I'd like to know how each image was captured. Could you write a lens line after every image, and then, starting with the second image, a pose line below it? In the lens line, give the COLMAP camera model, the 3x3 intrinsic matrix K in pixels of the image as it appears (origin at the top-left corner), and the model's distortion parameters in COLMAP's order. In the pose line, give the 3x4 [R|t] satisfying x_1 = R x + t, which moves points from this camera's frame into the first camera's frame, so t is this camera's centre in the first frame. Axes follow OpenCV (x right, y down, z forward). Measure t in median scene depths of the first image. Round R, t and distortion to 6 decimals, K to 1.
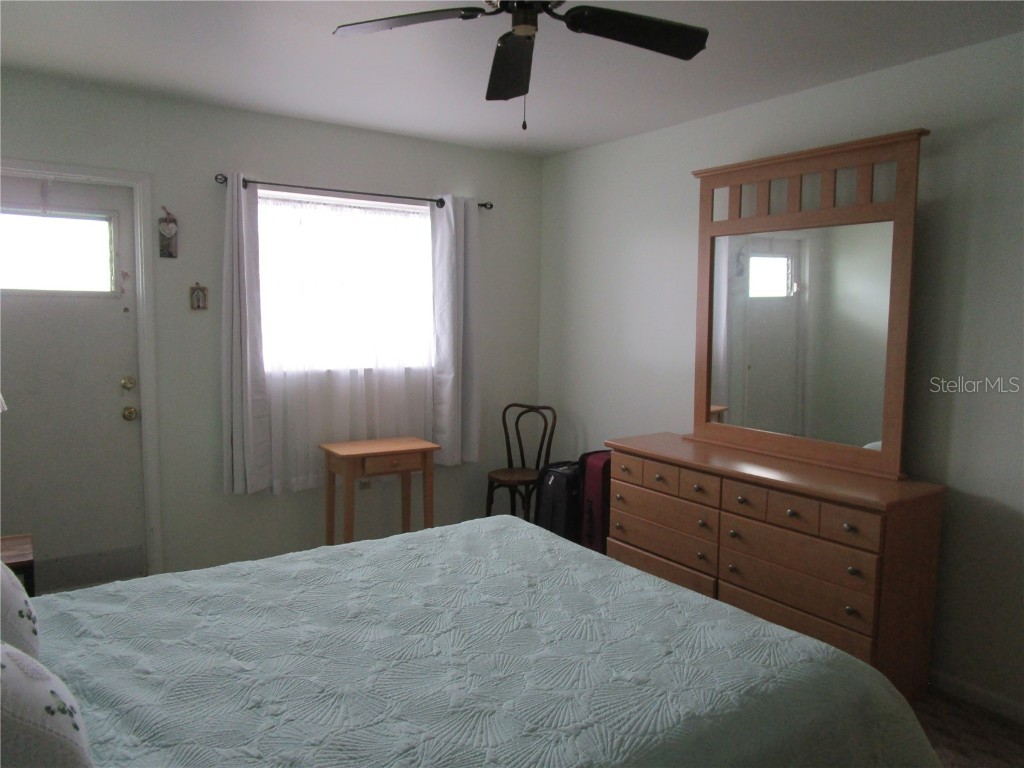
lens RADIAL K [[724.5, 0, 512.0], [0, 724.5, 384.0], [0, 0, 1]] dist [-0.025887, 0.014376]
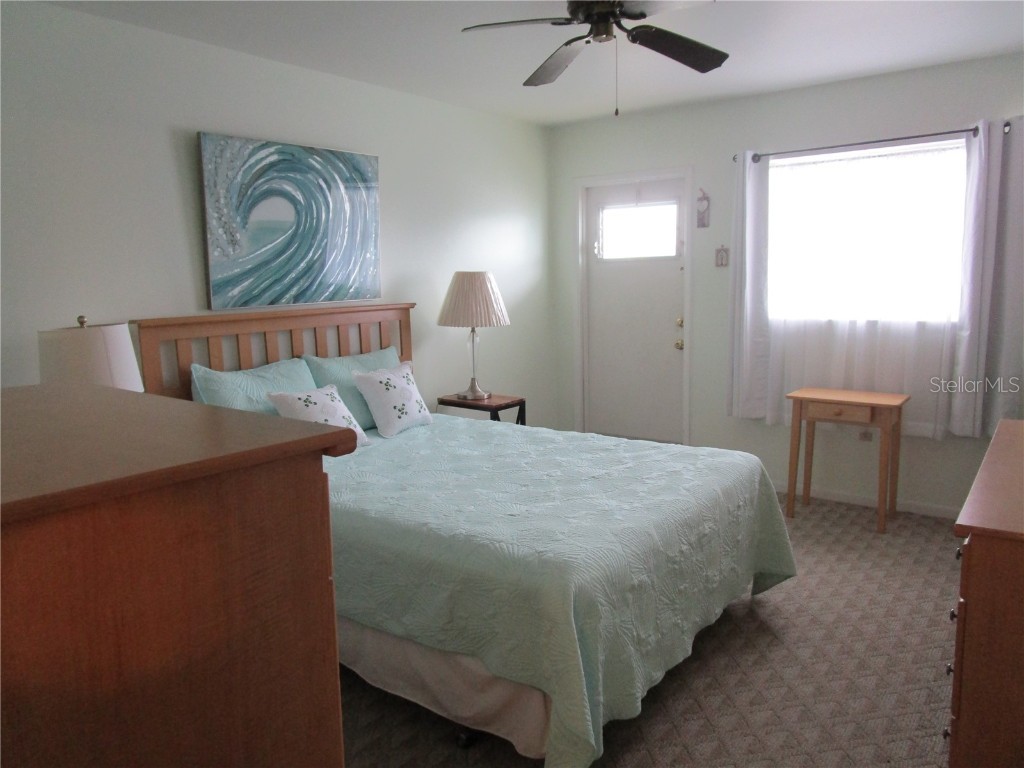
lens RADIAL K [[724.5, 0, 512.0], [0, 724.5, 384.0], [0, 0, 1]] dist [-0.025887, 0.014376]
pose [[0.323233, 0.117793, -0.938960, 0.642801], [-0.063185, 0.992695, 0.102783, -0.006005], [0.944208, 0.026106, 0.328314, 0.237995]]
